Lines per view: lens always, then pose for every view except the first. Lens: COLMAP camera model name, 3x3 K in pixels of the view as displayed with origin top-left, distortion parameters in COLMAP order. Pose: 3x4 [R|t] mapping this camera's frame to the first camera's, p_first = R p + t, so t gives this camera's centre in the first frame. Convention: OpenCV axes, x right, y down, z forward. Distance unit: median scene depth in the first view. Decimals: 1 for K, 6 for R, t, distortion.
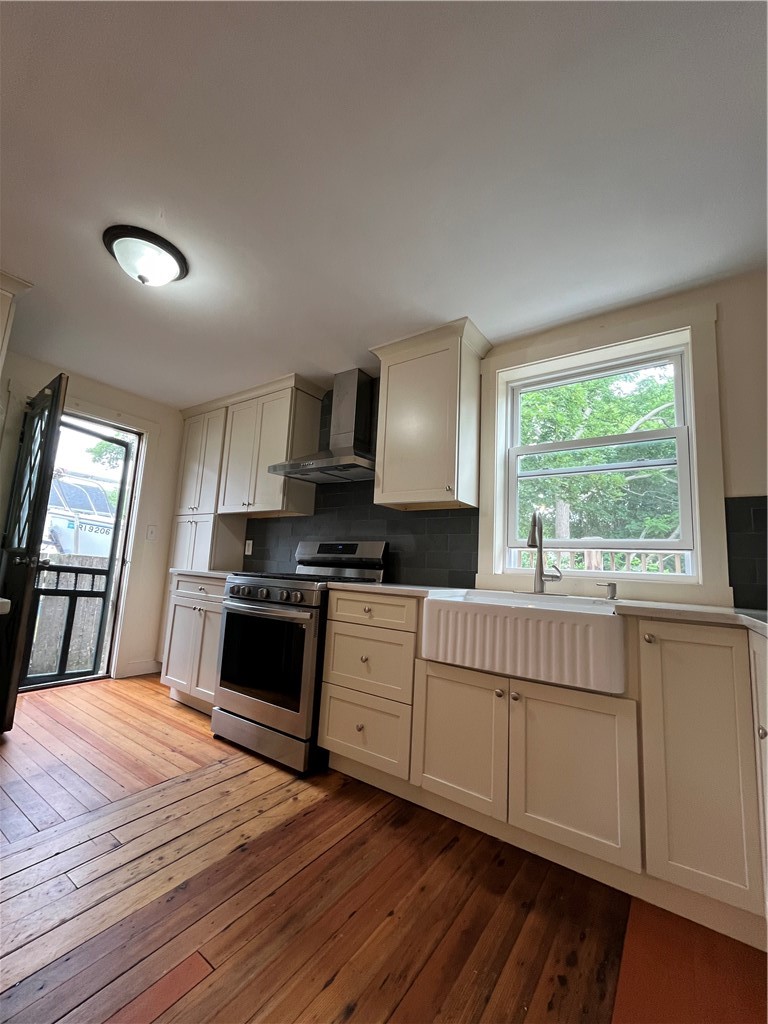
lens RADIAL K [[416.1, 0, 380.7], [0, 416.1, 513.6], [0, 0, 1]] dist [-0.004320, 0.000259]
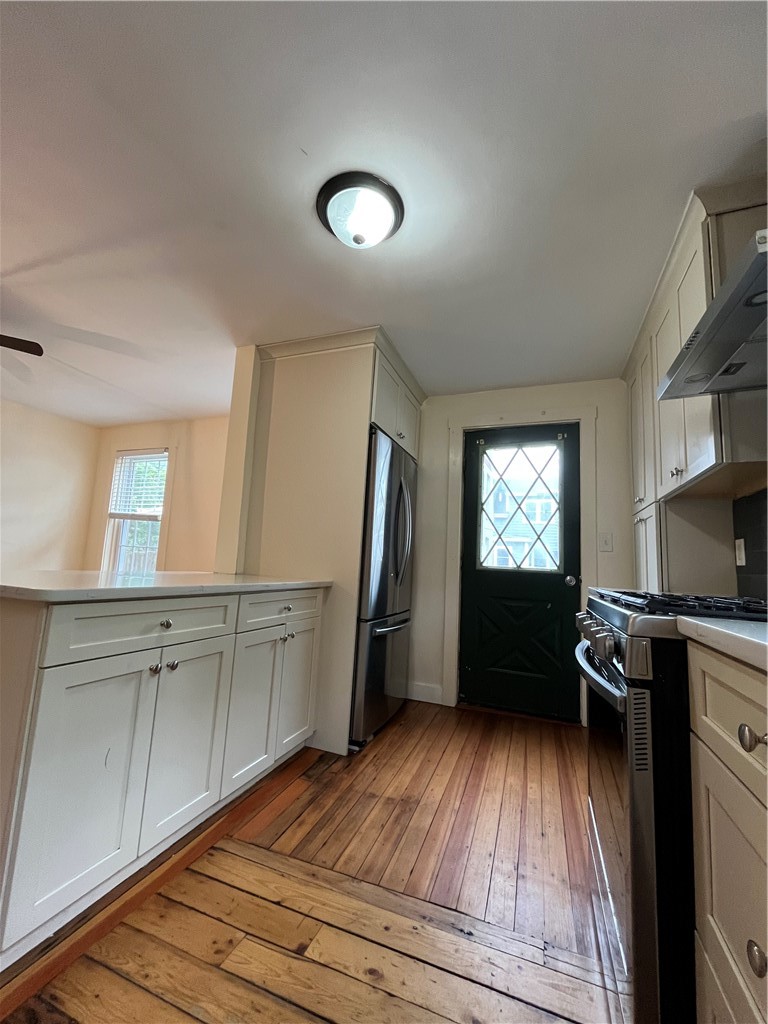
lens RADIAL K [[416.1, 0, 384.7], [0, 416.1, 513.1], [0, 0, 1]] dist [-0.004320, 0.000259]
pose [[0.248230, -0.158538, -0.955640, 0.168673], [0.089312, 0.986060, -0.140385, 0.119195], [0.964575, -0.050503, 0.258930, 0.757813]]
